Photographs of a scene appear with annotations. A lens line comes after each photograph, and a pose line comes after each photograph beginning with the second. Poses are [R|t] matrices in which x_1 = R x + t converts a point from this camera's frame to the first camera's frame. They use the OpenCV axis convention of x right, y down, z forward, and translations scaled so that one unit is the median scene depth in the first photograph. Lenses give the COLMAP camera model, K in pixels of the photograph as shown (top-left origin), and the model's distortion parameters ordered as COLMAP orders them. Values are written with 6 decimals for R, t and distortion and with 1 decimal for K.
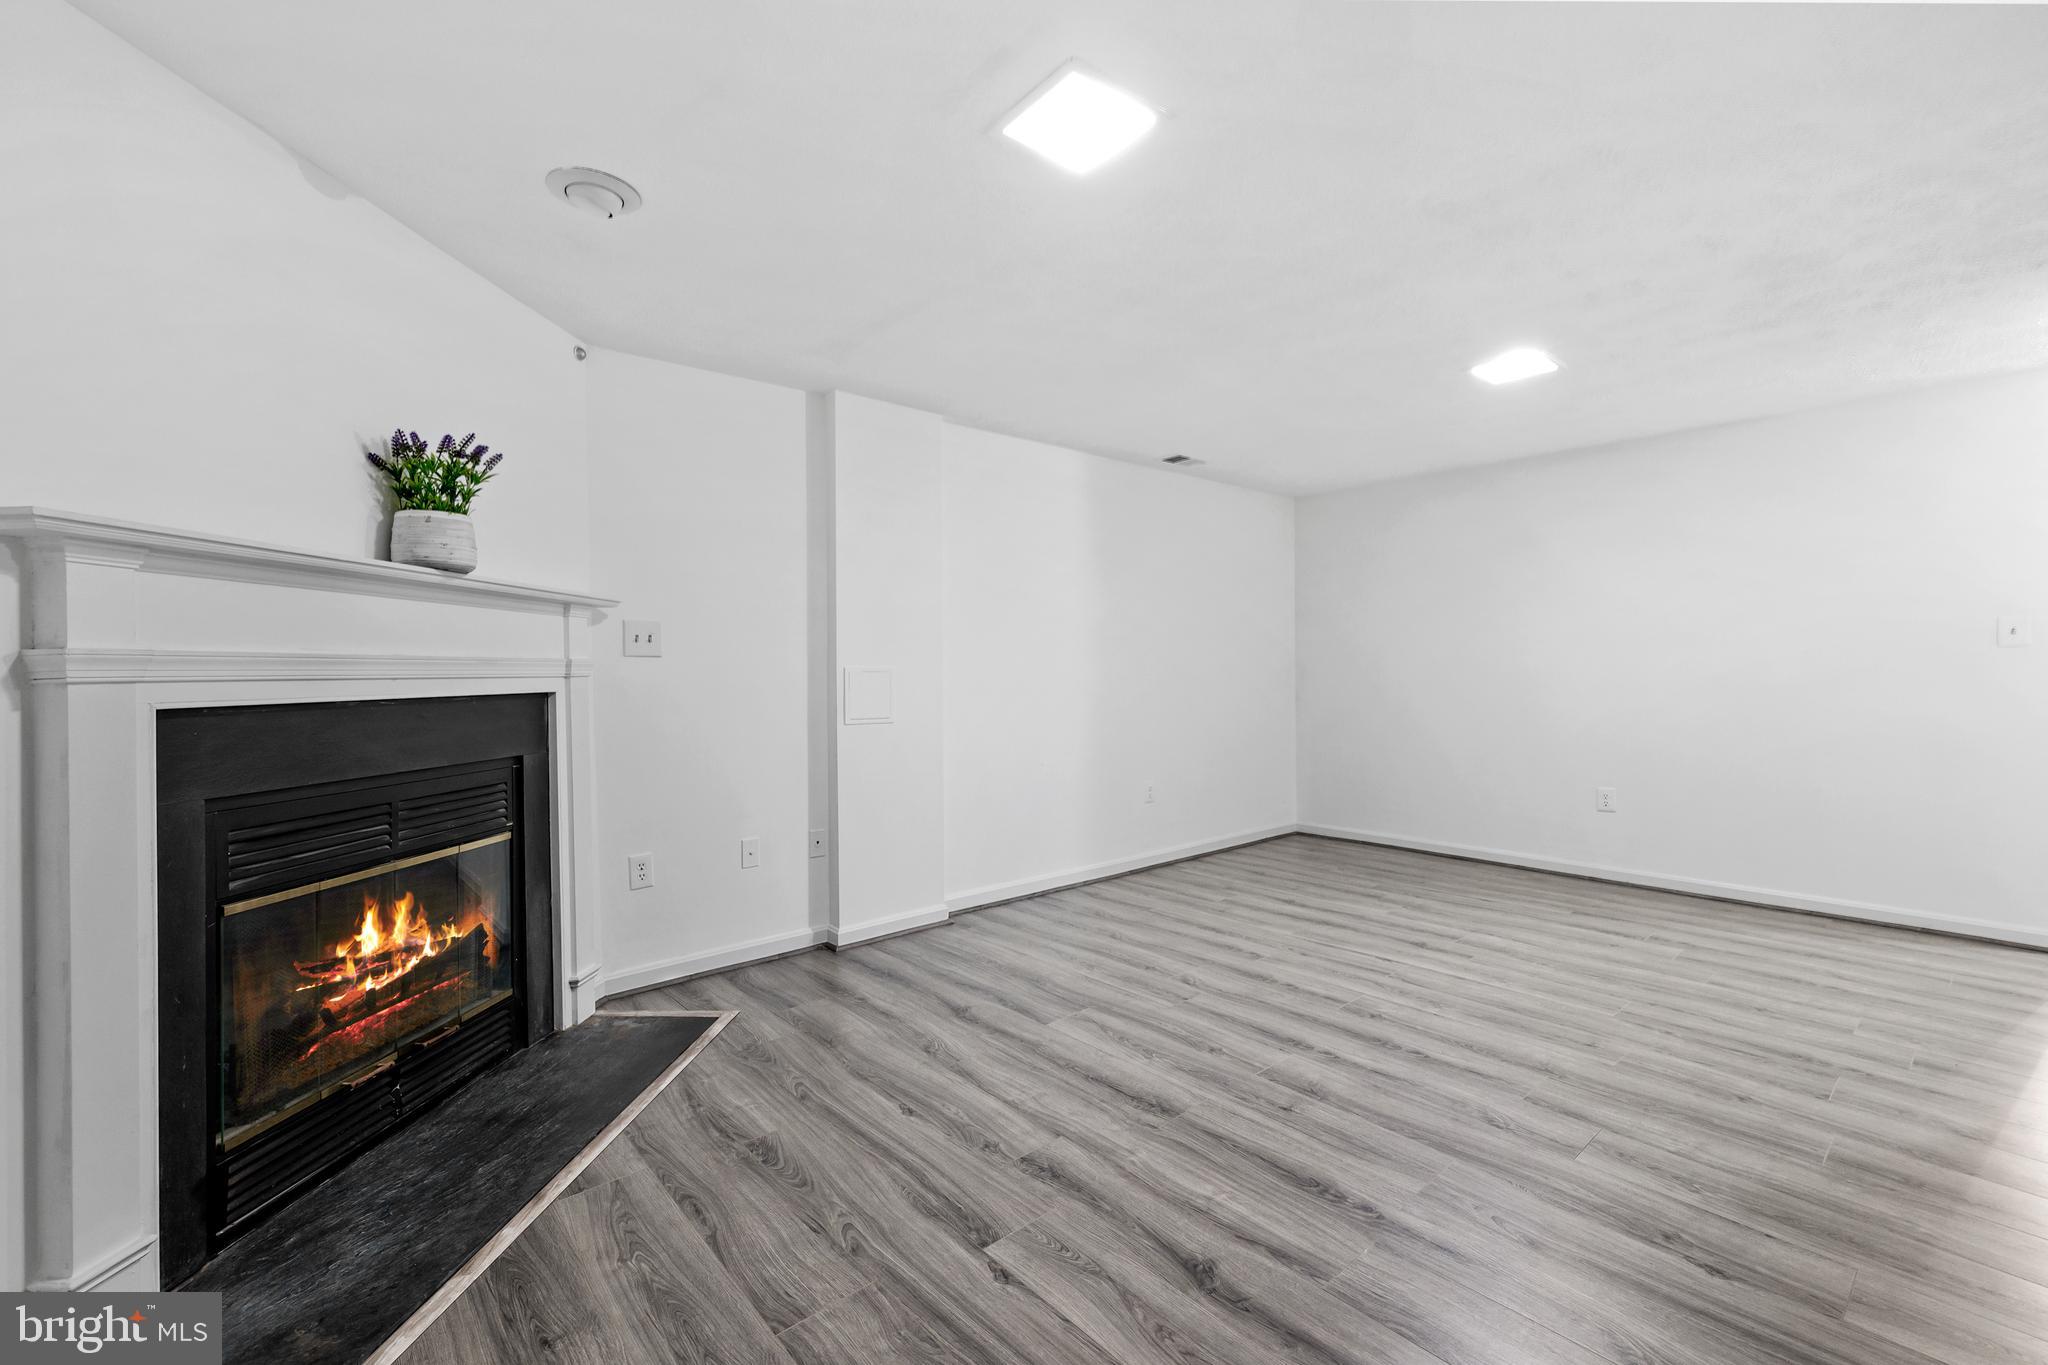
lens RADIAL K [[864.0, 0, 1024.0], [0, 864.0, 682.5], [0, 0, 1]] dist [-0.001292, -0.000227]
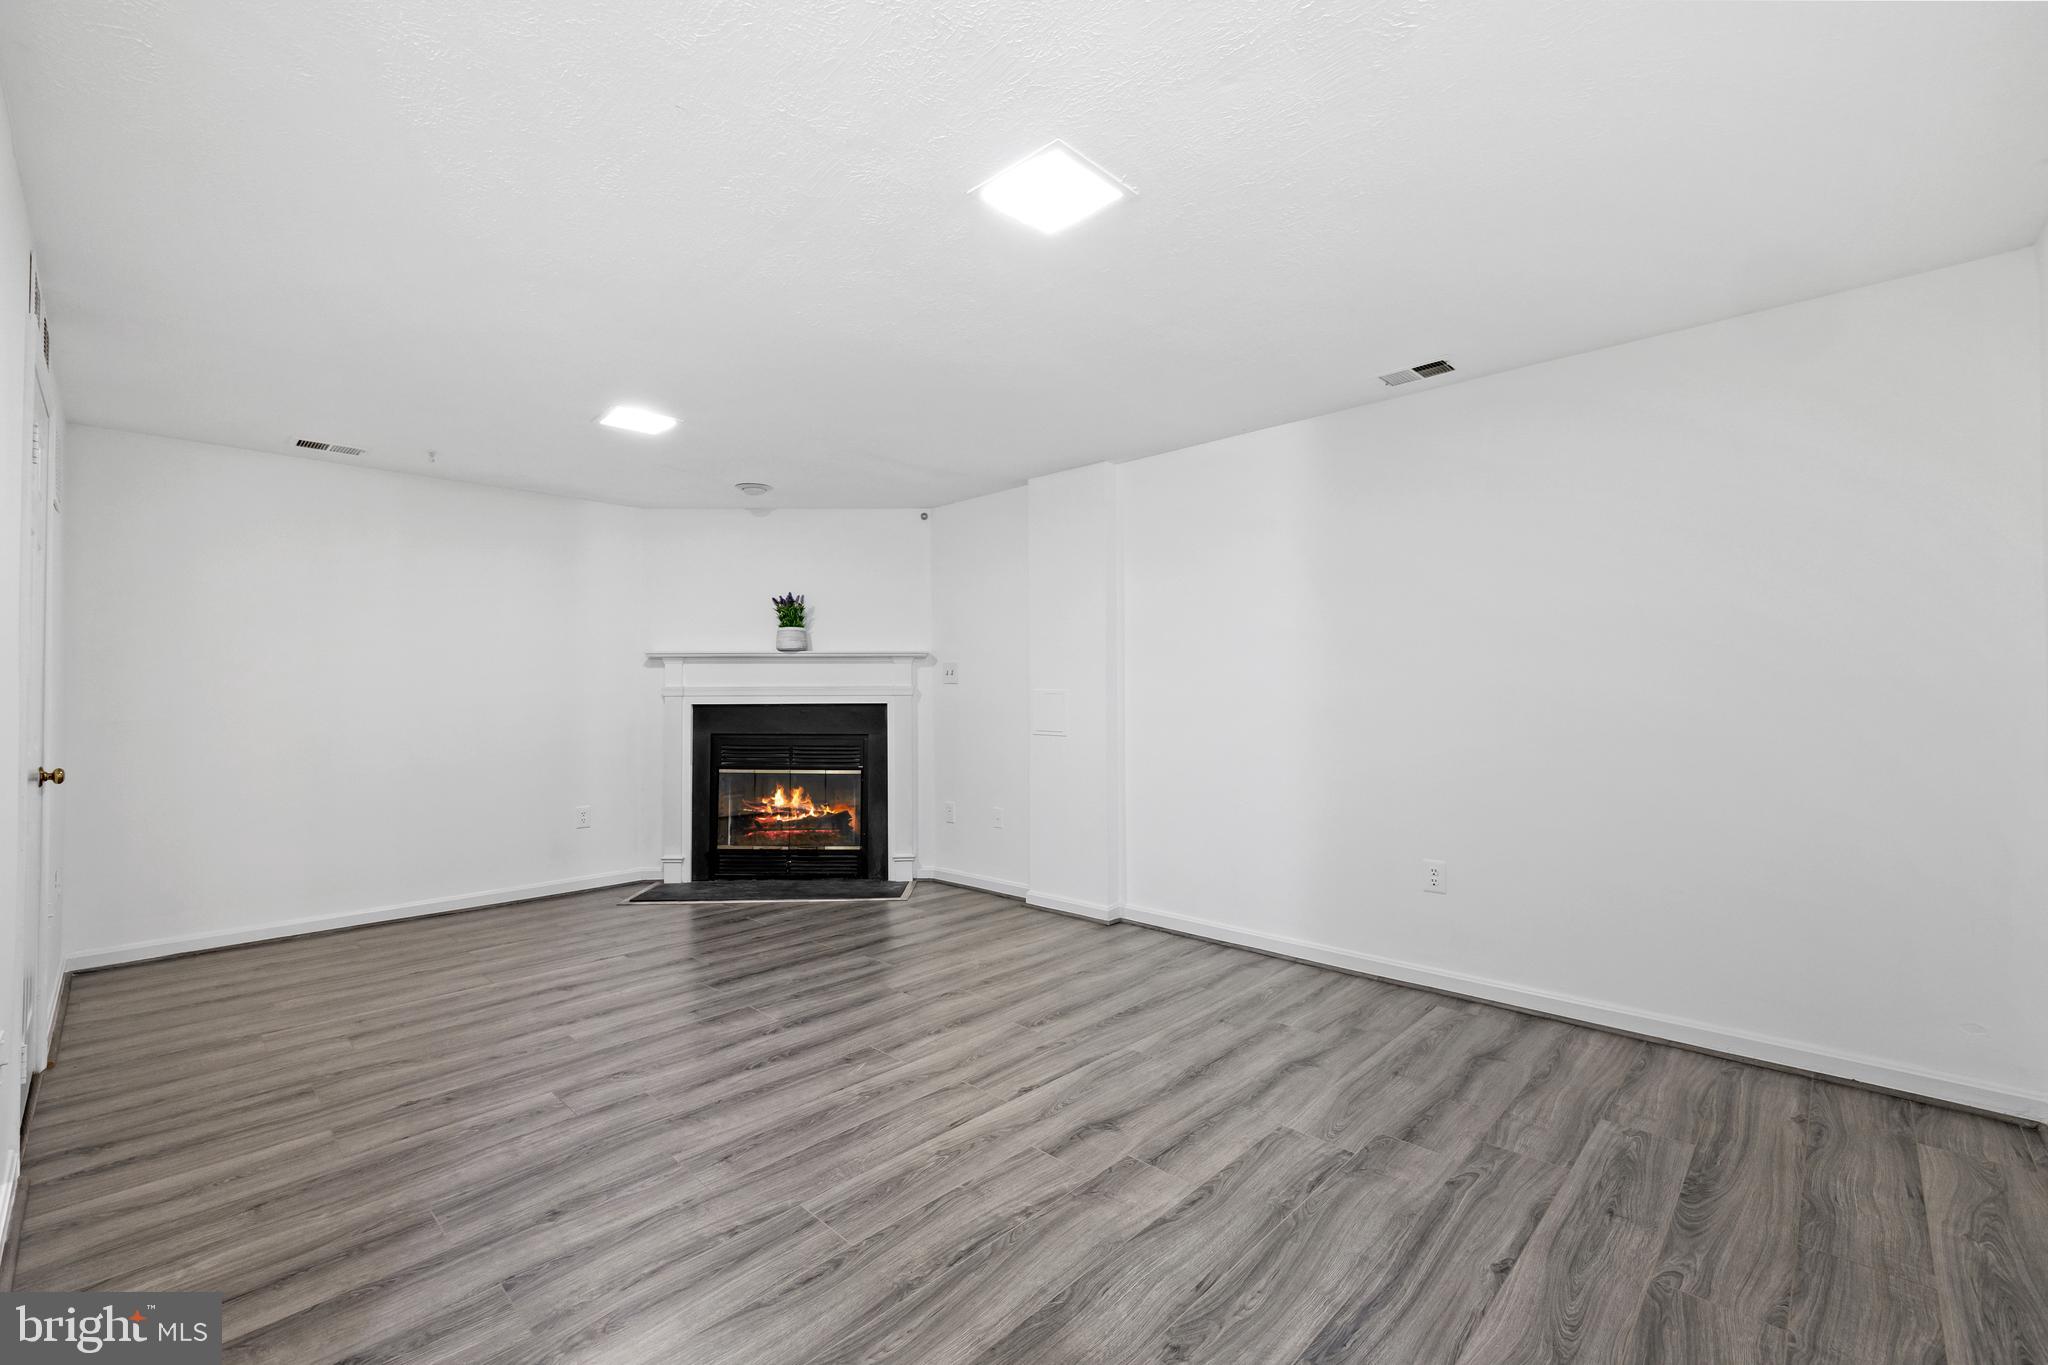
lens RADIAL K [[876.8, 0, 1036.0], [0, 876.8, 689.2], [0, 0, 1]] dist [-0.000396, 0.000510]
pose [[0.091300, 0.002238, -0.995821, 1.516751], [-0.009244, 0.999956, 0.001400, -0.028930], [0.995781, 0.009078, 0.091317, 1.218438]]
